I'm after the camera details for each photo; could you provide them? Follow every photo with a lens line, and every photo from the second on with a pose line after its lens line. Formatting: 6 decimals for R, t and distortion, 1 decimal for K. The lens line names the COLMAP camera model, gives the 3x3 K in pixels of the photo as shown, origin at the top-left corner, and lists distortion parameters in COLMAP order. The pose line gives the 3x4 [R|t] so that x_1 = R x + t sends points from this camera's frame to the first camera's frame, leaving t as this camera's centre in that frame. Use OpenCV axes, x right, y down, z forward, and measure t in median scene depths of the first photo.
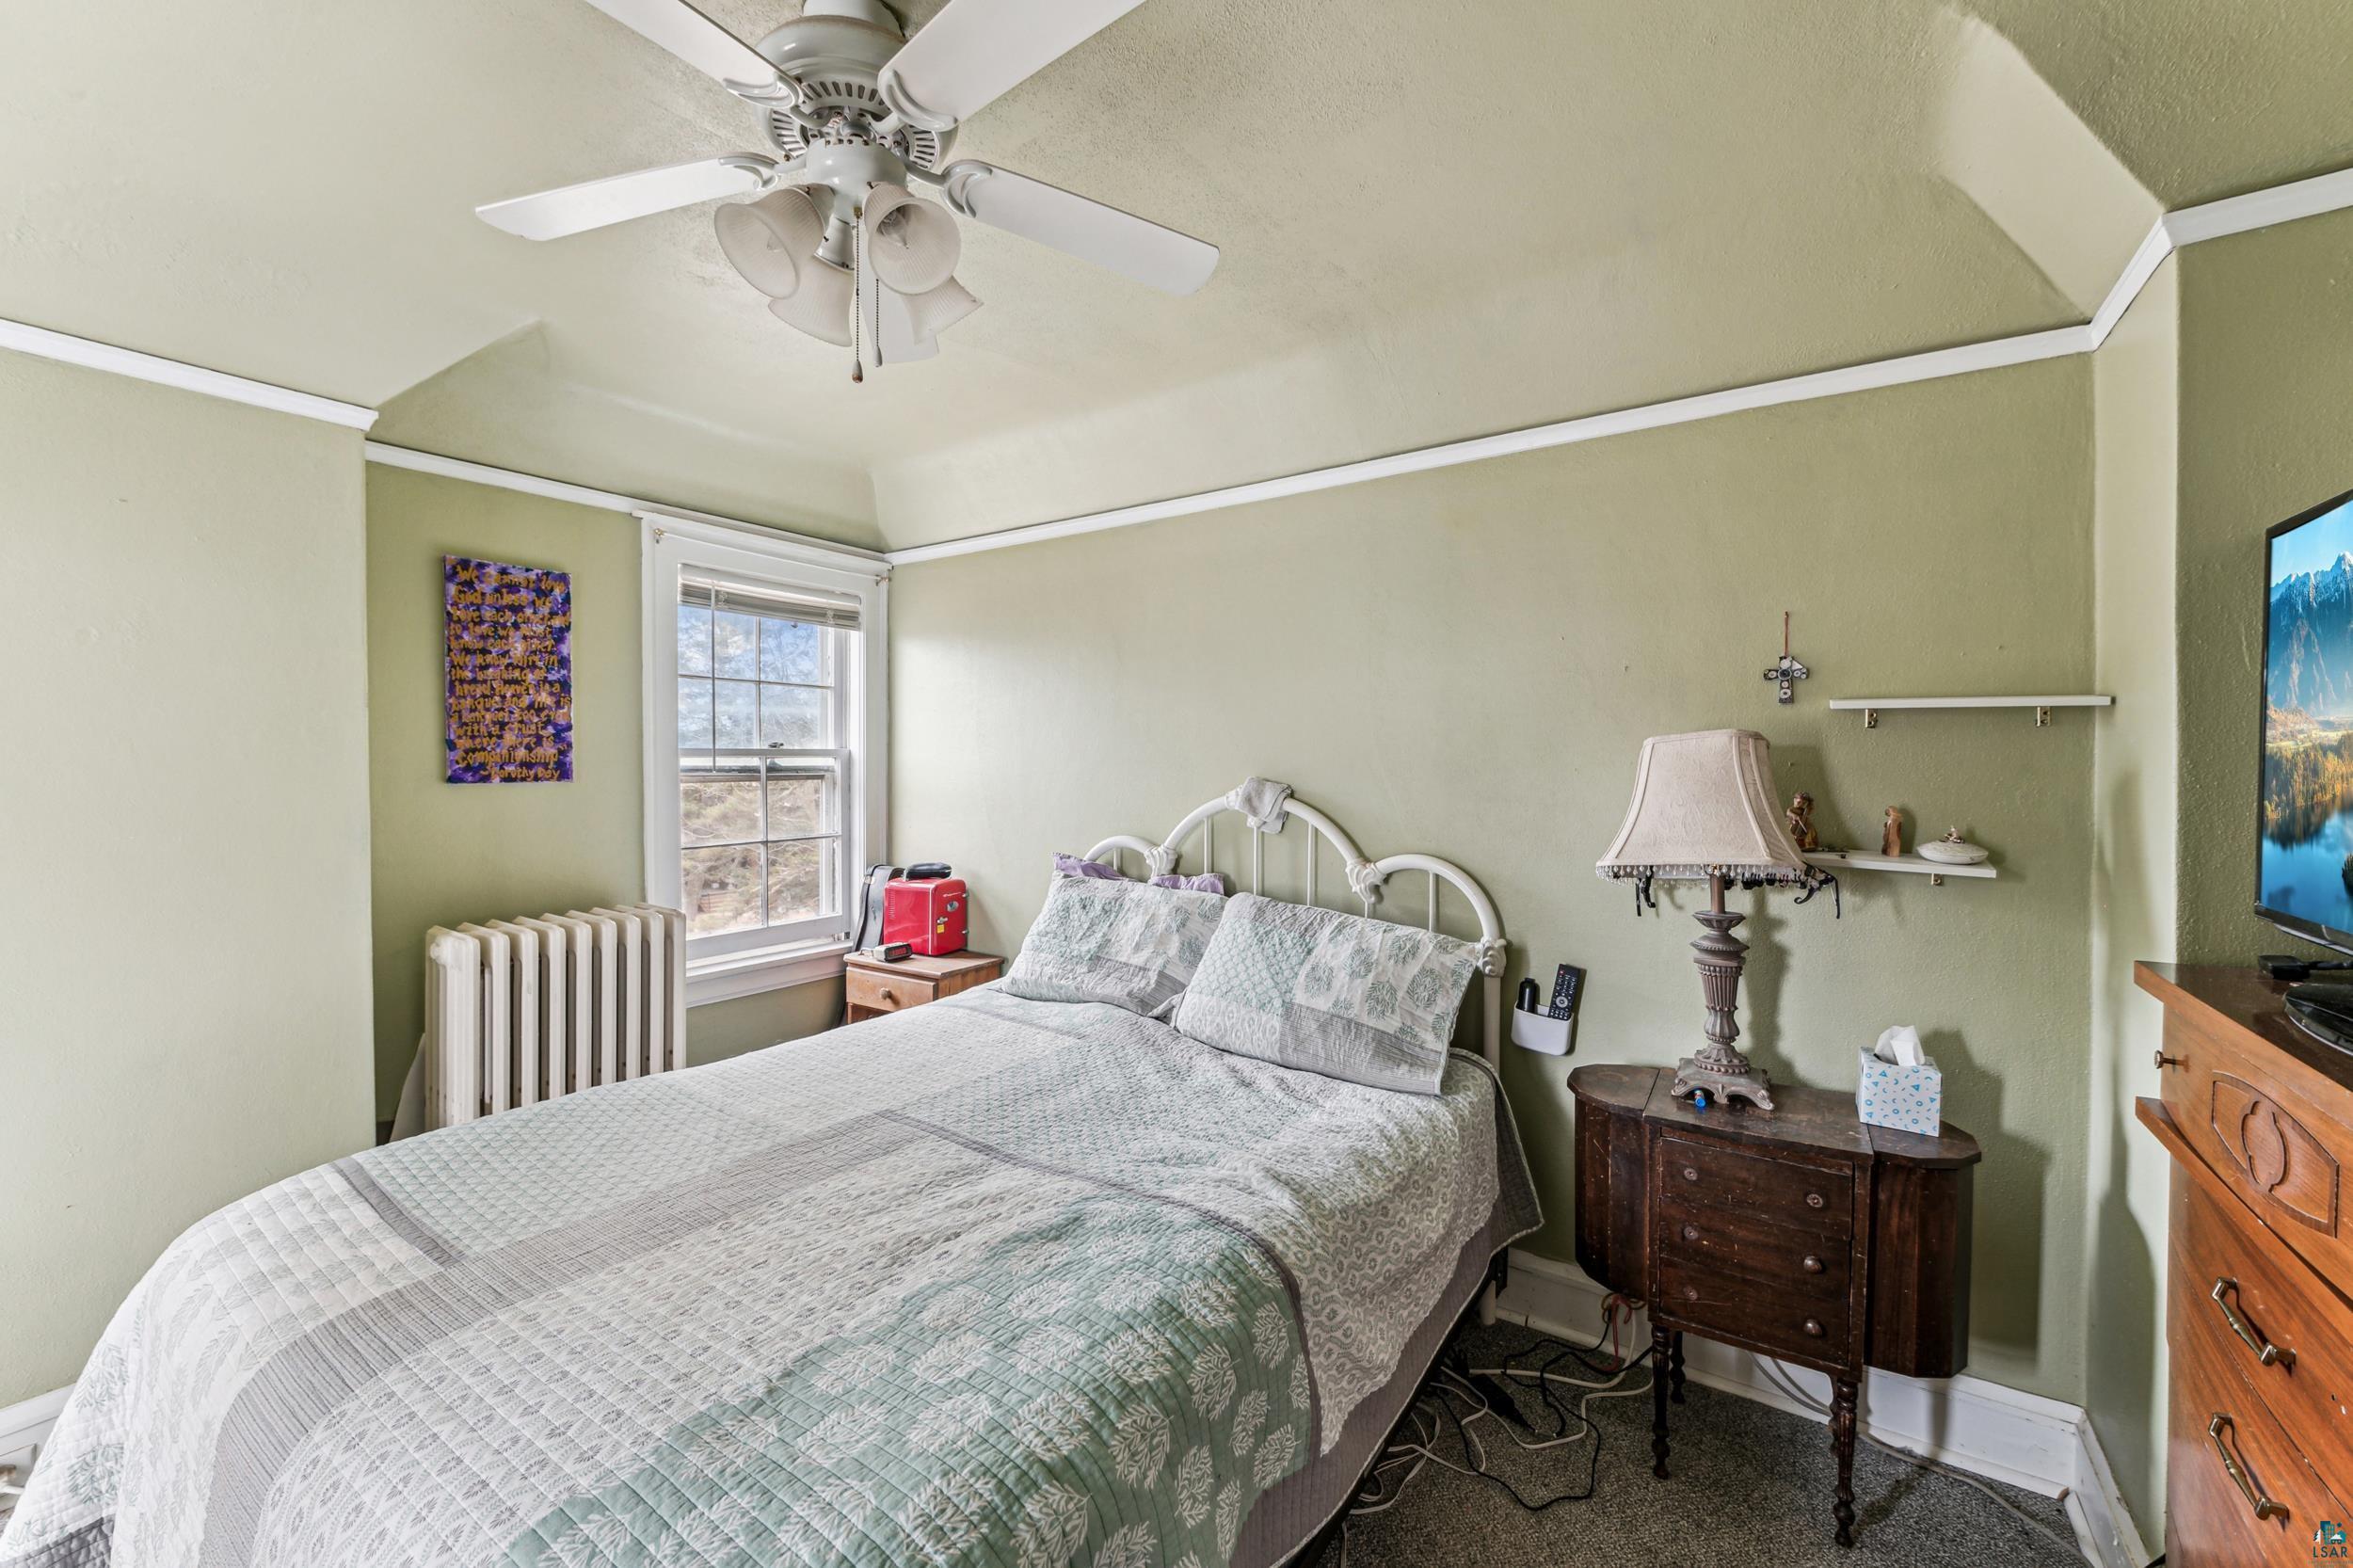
lens RADIAL K [[937.5, 0, 1174.7], [0, 937.5, 772.4], [0, 0, 1]] dist [-0.000509, -0.000310]
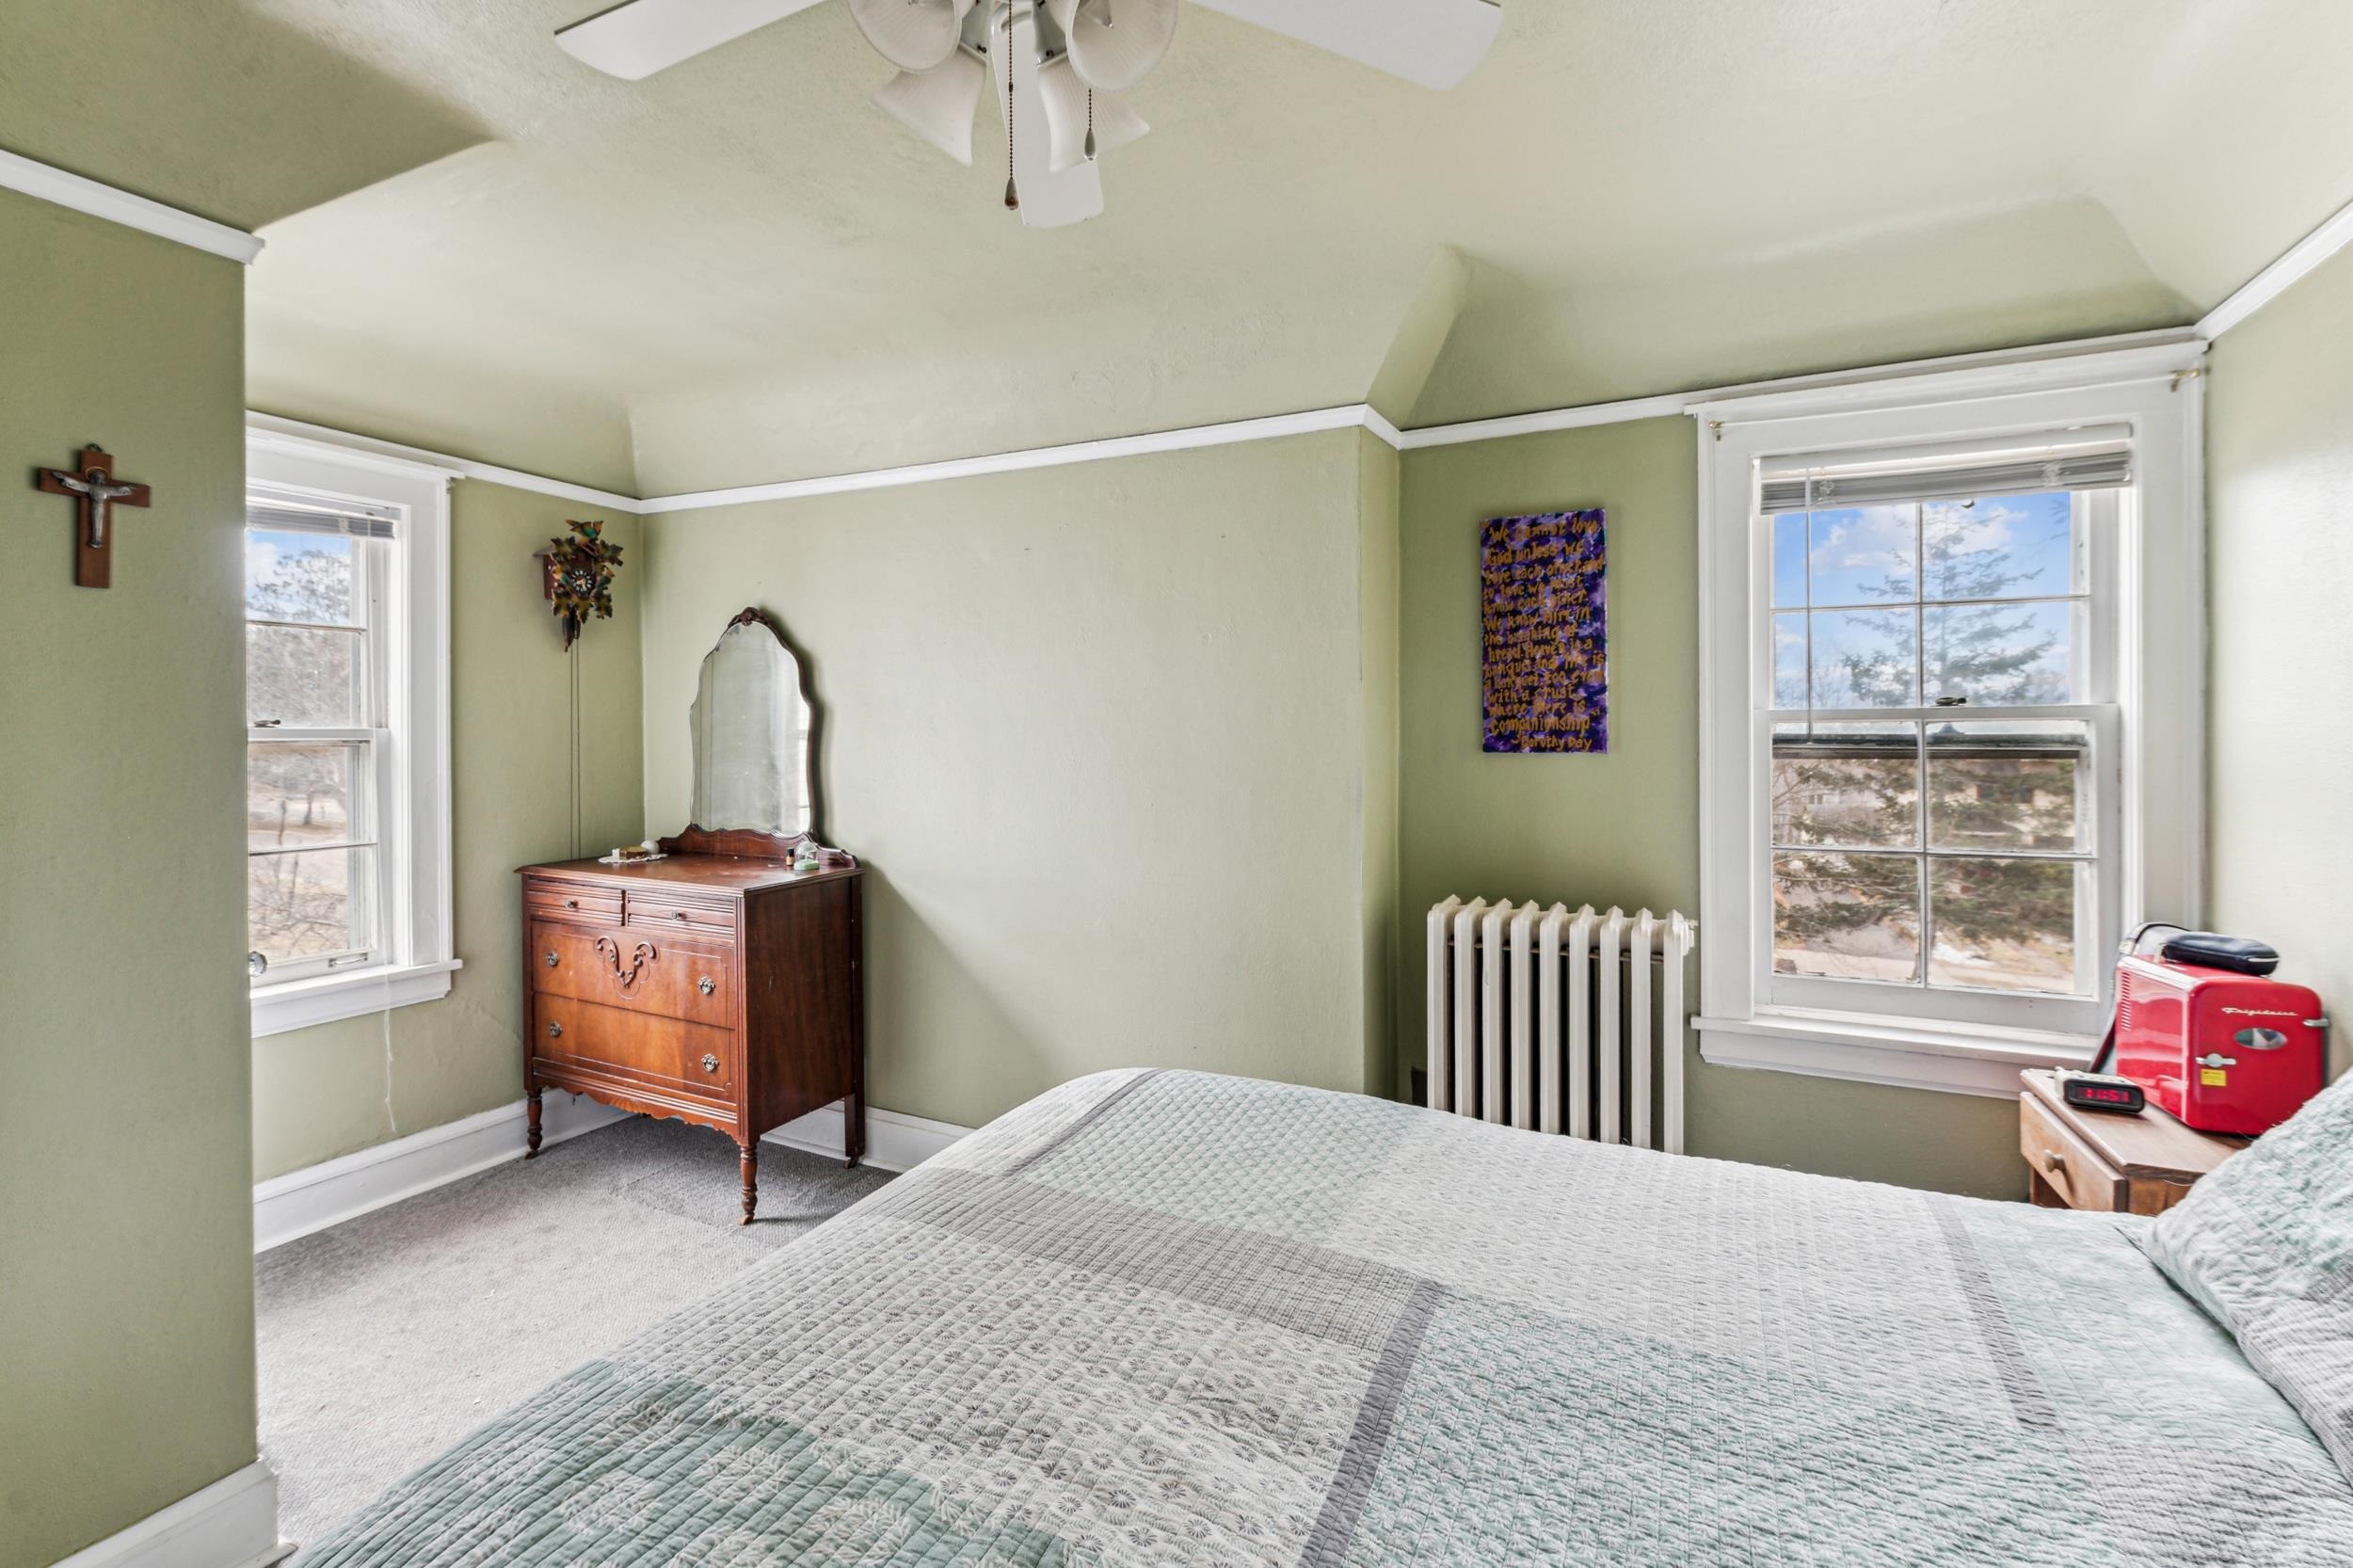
lens RADIAL K [[1029.9, 0, 1149.9], [0, 1029.9, 736.8], [0, 0, 1]] dist [-0.007136, -0.000144]
pose [[0.137445, 0.001680, -0.990508, 0.229831], [-0.008643, 0.999963, 0.000496, -0.001788], [0.990472, 0.008493, 0.137454, 0.481650]]
